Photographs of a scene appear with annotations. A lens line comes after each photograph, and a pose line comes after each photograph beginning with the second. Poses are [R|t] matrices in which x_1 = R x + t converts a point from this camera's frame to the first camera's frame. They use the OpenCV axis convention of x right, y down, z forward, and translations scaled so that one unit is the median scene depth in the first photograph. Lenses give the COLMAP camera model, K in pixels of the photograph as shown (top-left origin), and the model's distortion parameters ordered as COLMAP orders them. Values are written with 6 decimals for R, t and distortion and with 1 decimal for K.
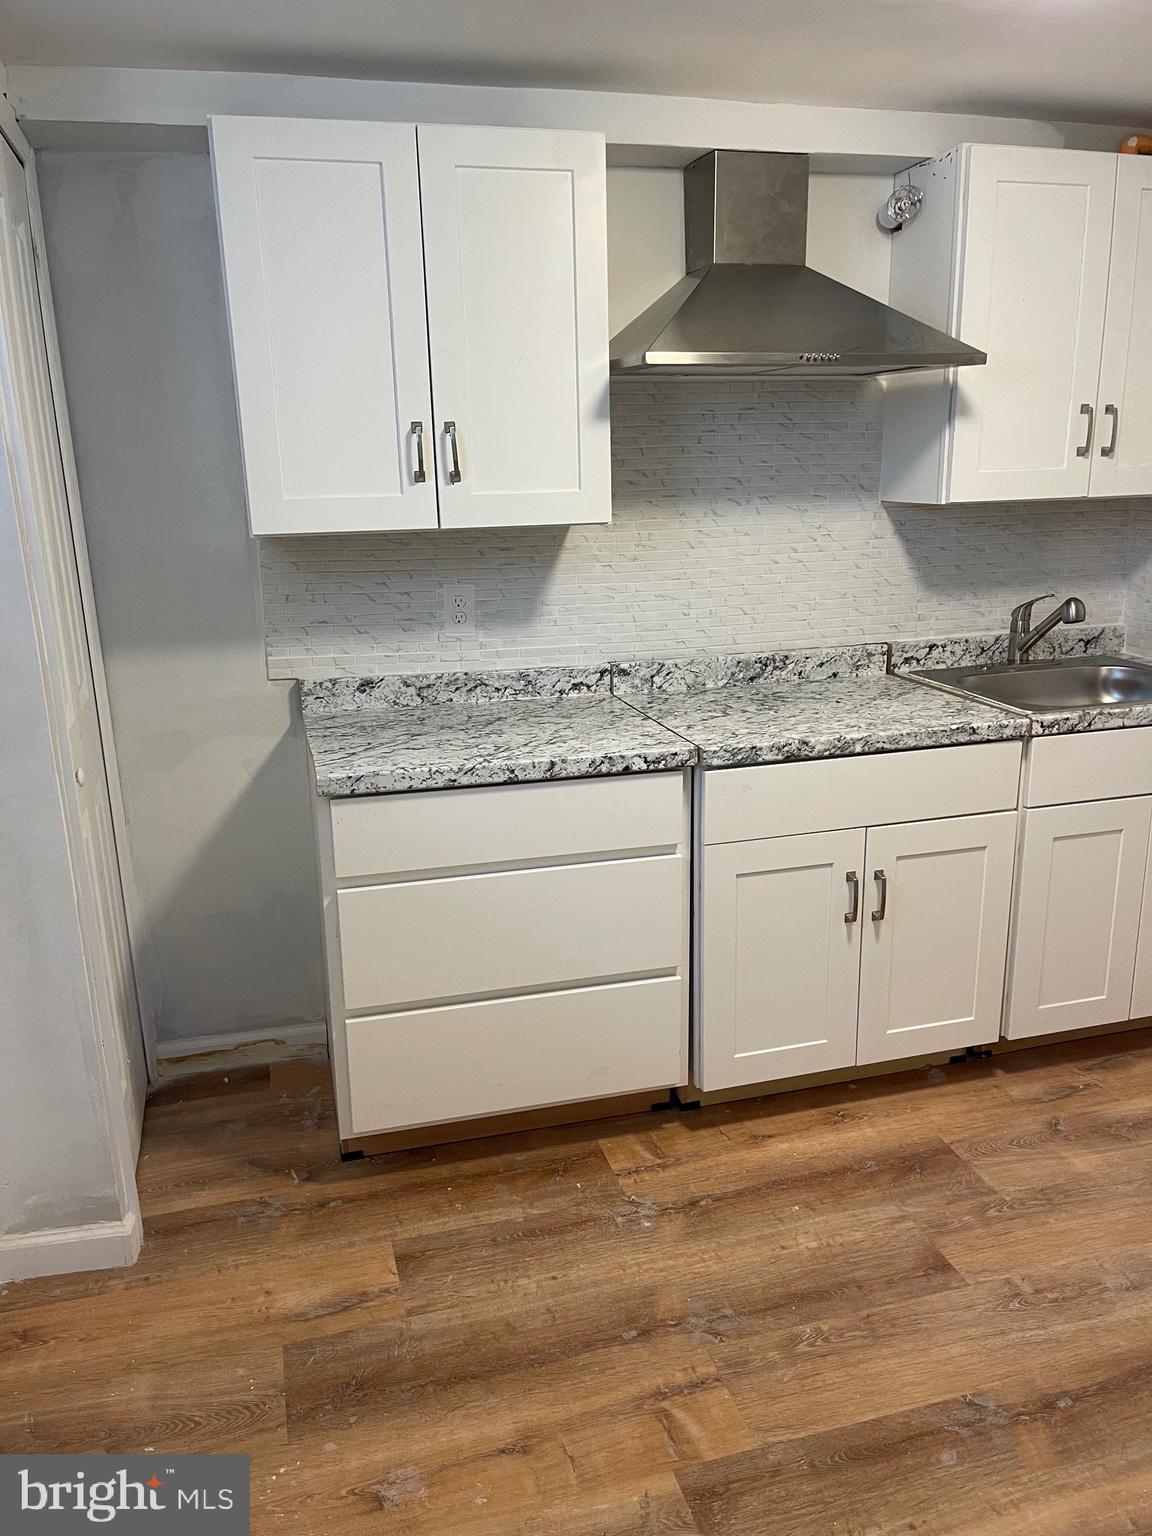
lens RADIAL K [[1157.9, 0, 571.8], [0, 1157.9, 773.6], [0, 0, 1]] dist [0.016009, -0.033241]
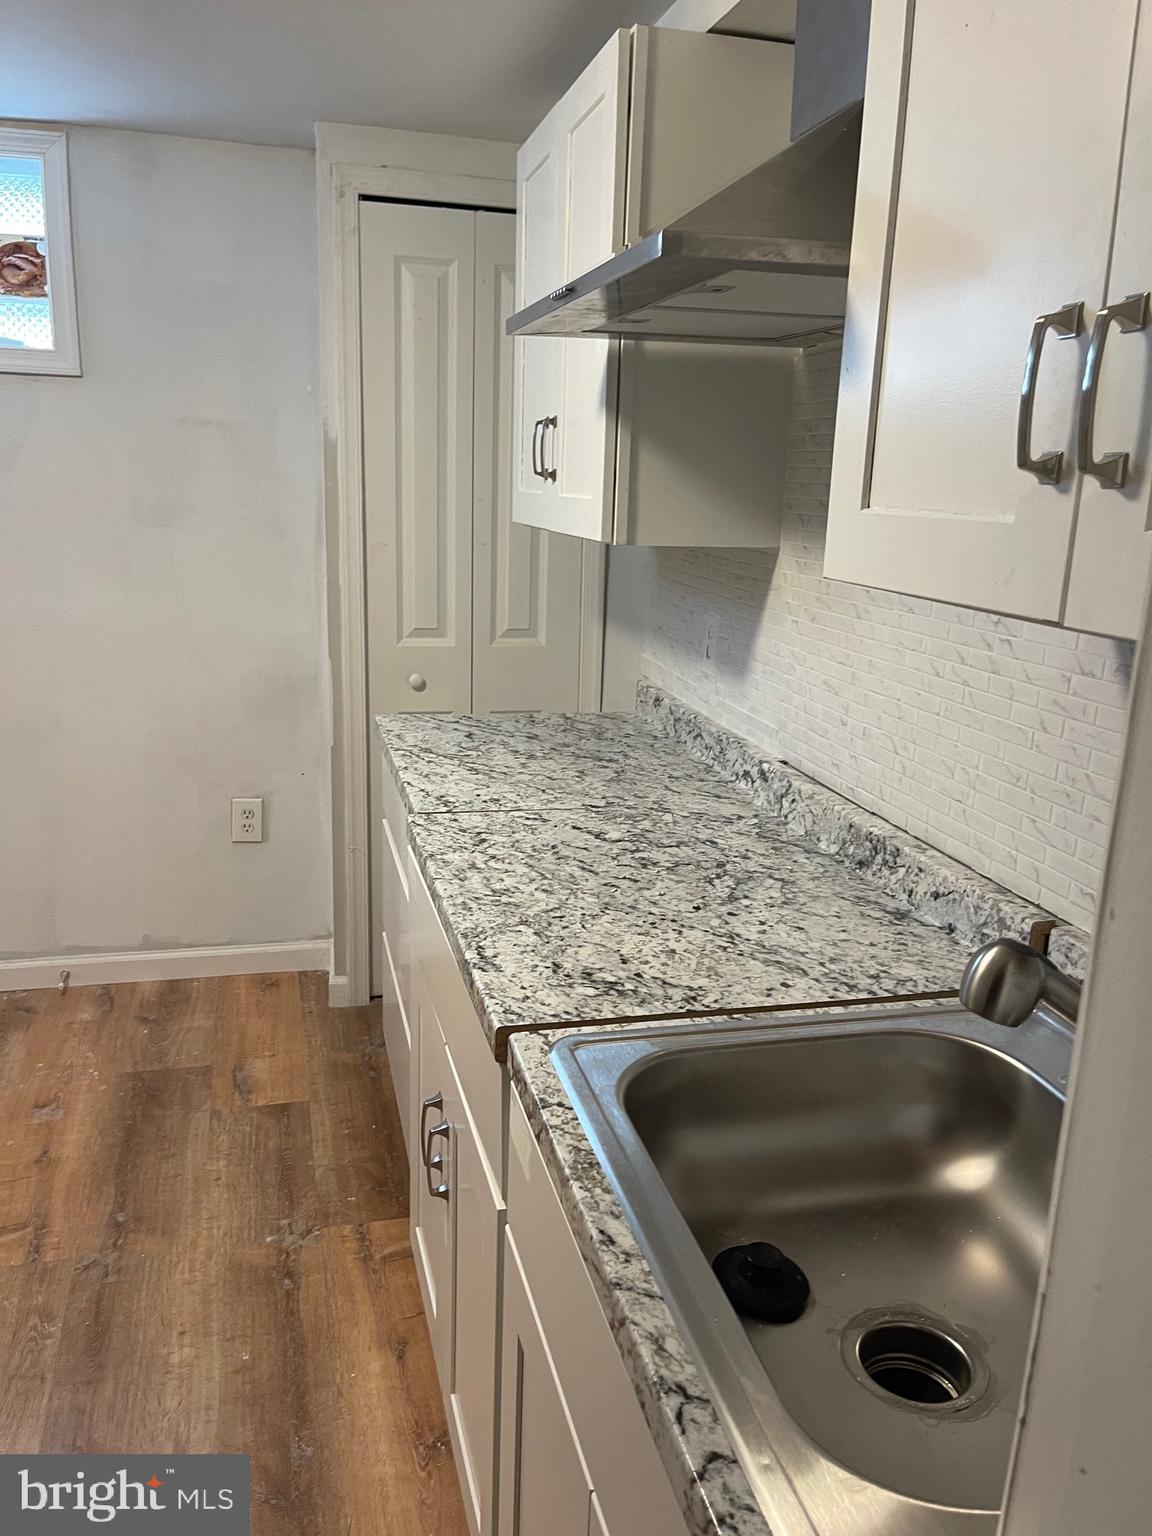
lens RADIAL K [[1157.9, 0, 570.6], [0, 1157.9, 761.8], [0, 0, 1]] dist [0.016009, -0.033241]
pose [[-0.010092, 0.263162, -0.964699, 0.699956], [-0.293078, 0.921602, 0.254472, -0.234003], [0.956035, 0.285300, 0.067826, 0.834994]]
